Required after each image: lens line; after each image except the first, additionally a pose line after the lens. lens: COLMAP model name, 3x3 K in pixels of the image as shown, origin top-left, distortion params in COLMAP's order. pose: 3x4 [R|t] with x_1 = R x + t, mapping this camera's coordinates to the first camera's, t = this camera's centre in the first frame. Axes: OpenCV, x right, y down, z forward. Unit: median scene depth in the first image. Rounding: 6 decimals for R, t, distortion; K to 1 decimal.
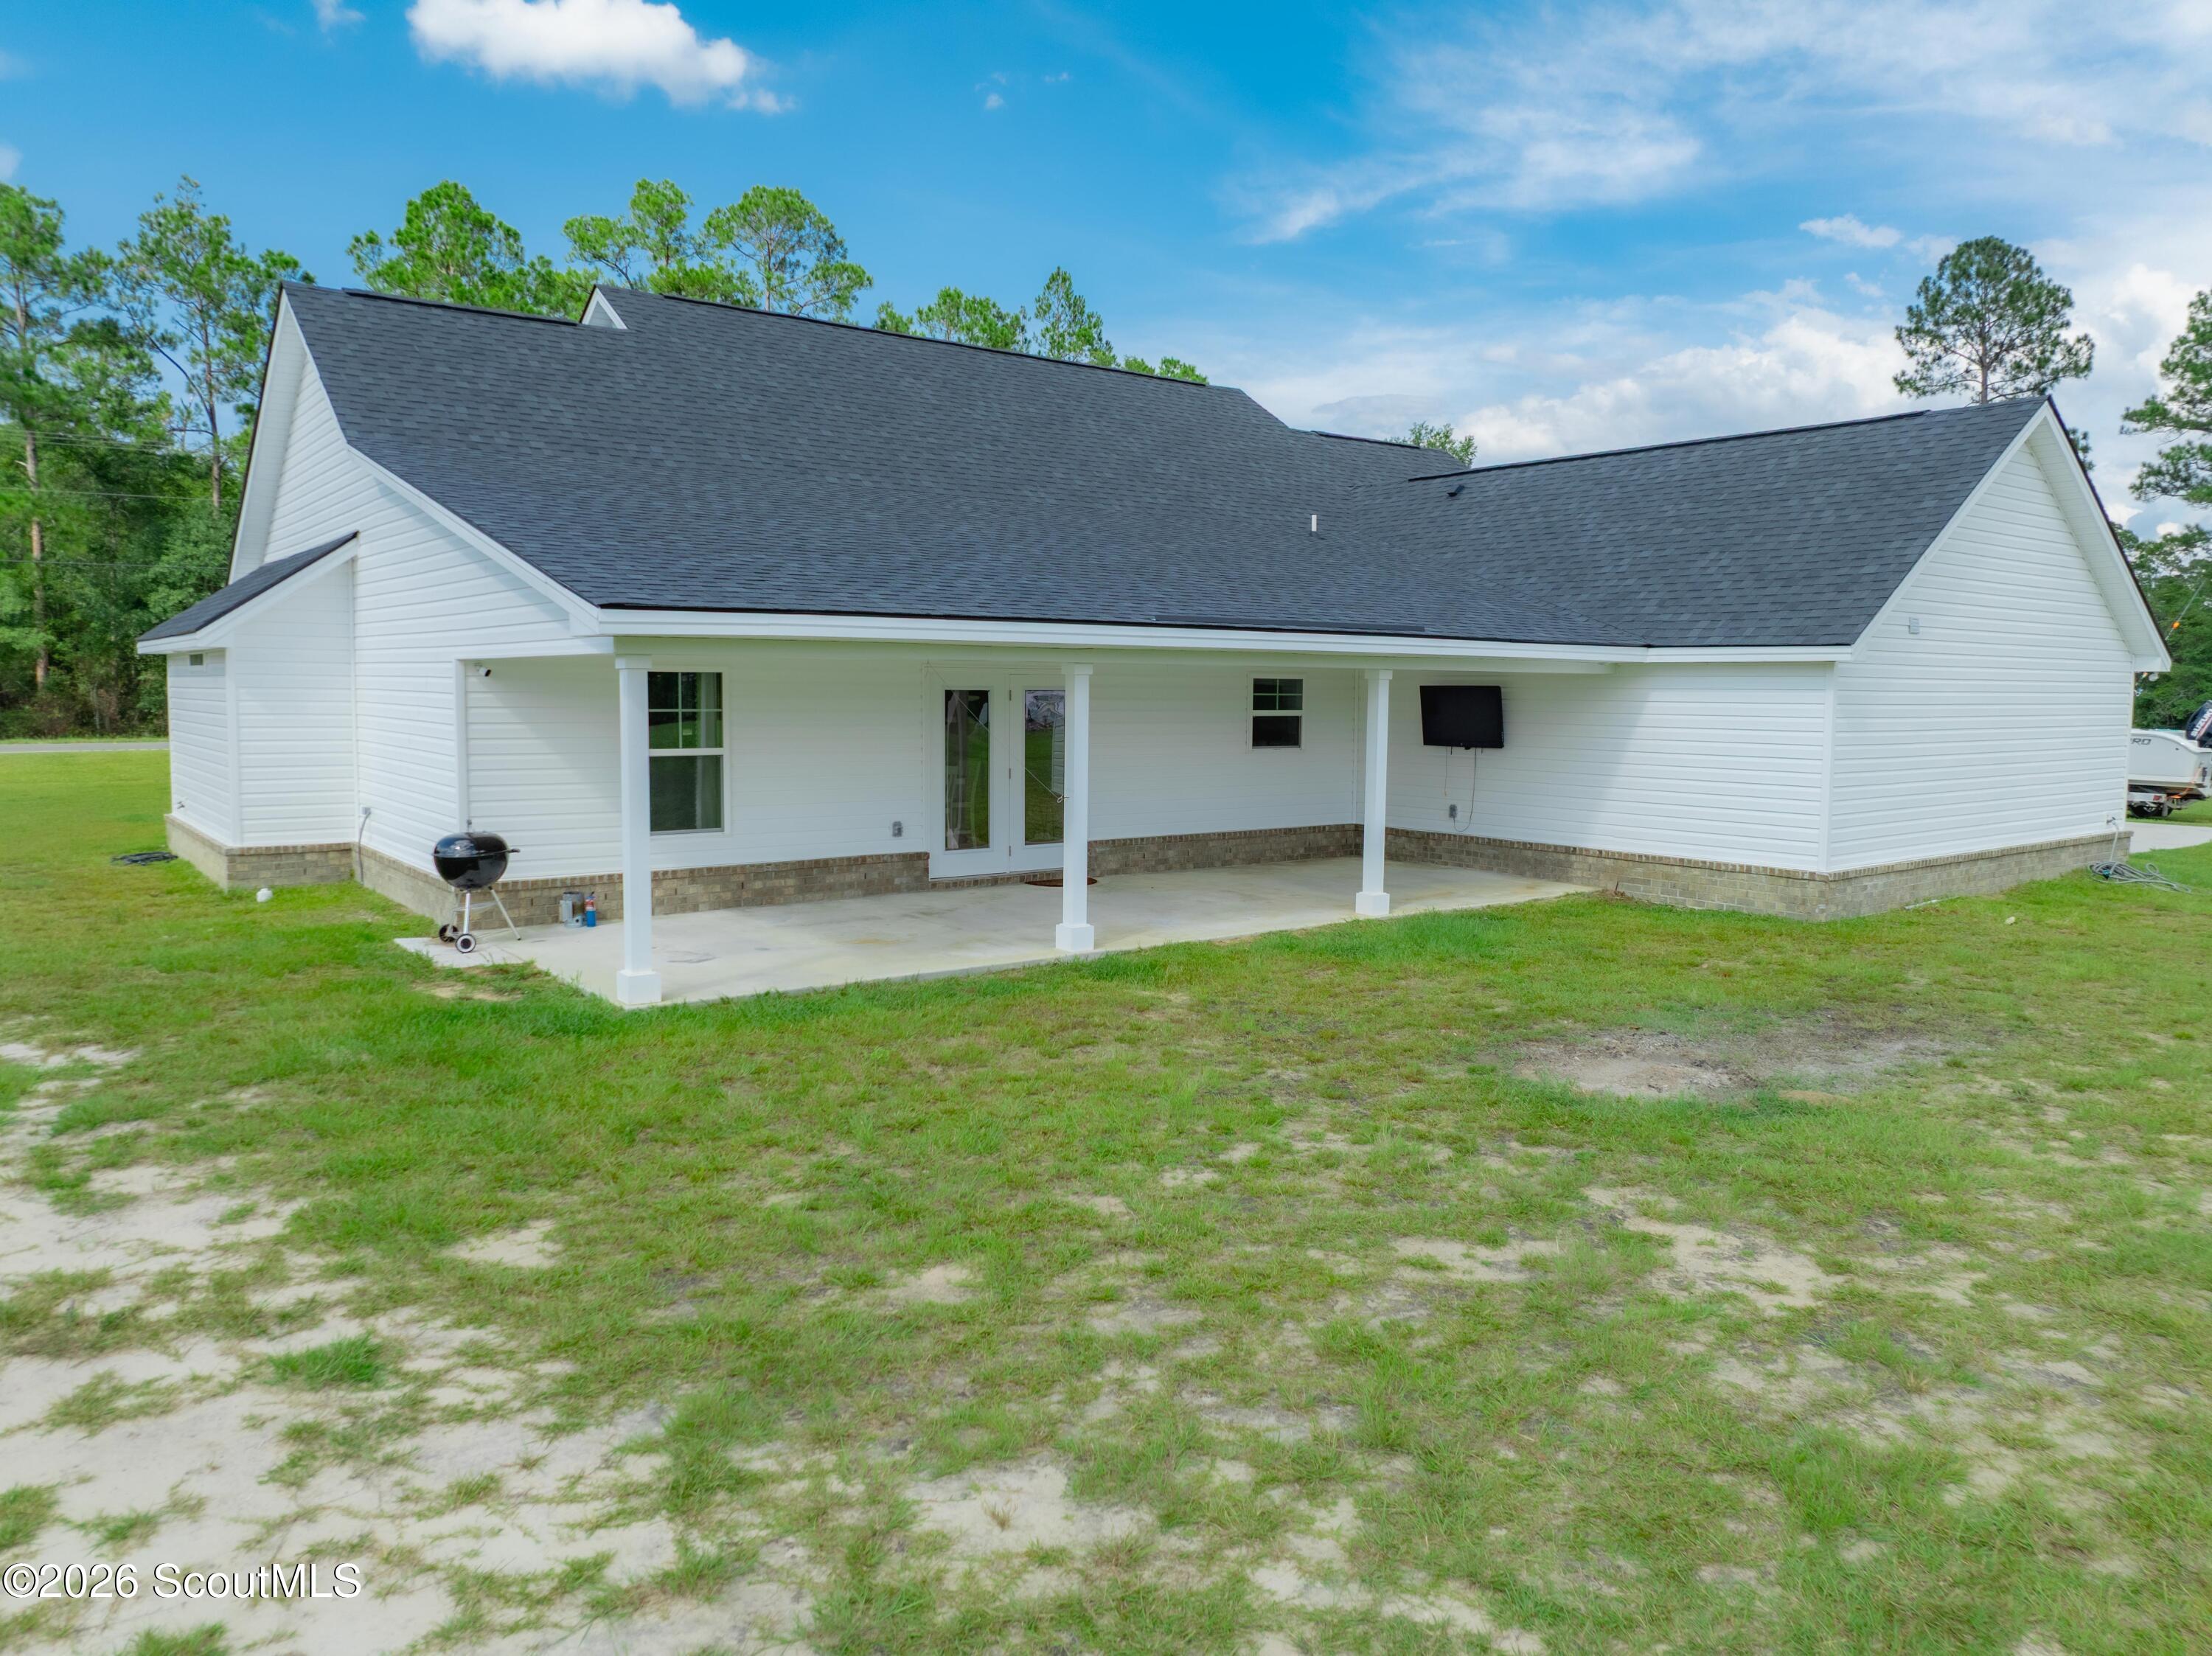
lens RADIAL K [[1568.1, 0, 1106.0], [0, 1568.1, 828.0], [0, 0, 1]] dist [-0.046352, 0.020317]
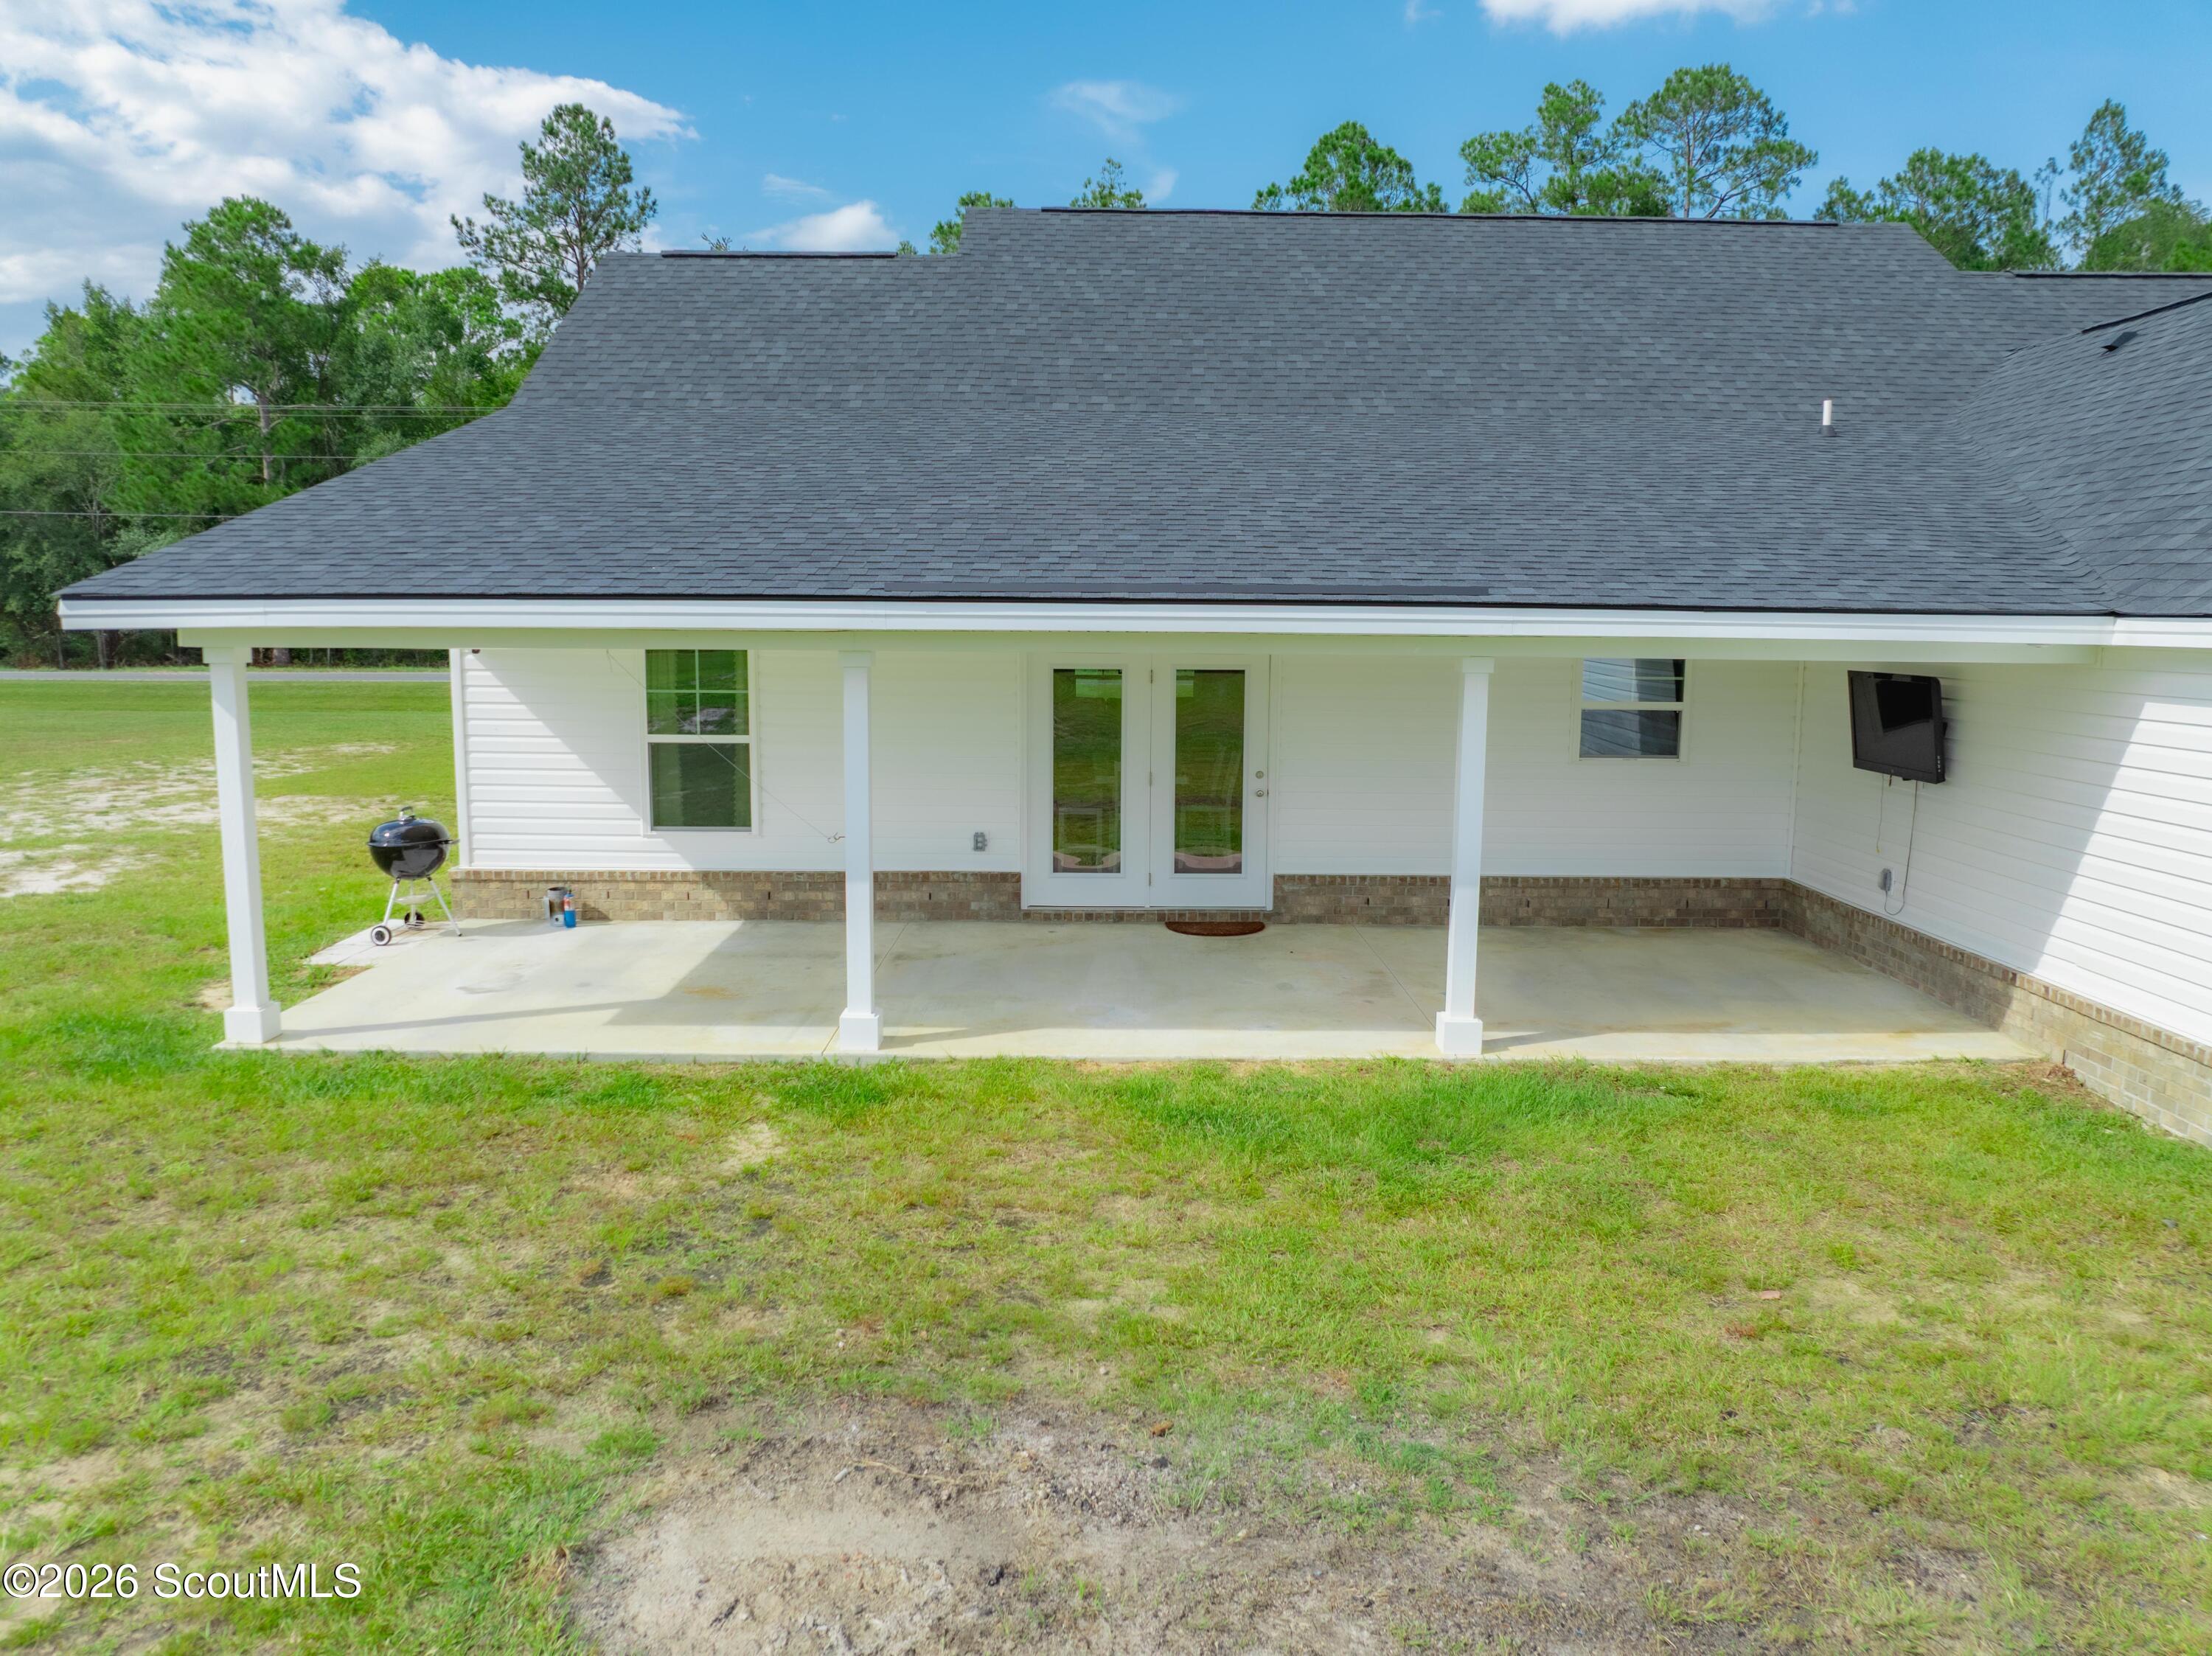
lens RADIAL K [[1568.1, 0, 1106.0], [0, 1568.1, 828.0], [0, 0, 1]] dist [-0.046352, 0.020317]
pose [[0.795631, 0.082261, -0.600170, 0.387736], [-0.056627, 0.996499, 0.061514, -0.057554], [0.603129, -0.014957, 0.797504, 0.384031]]
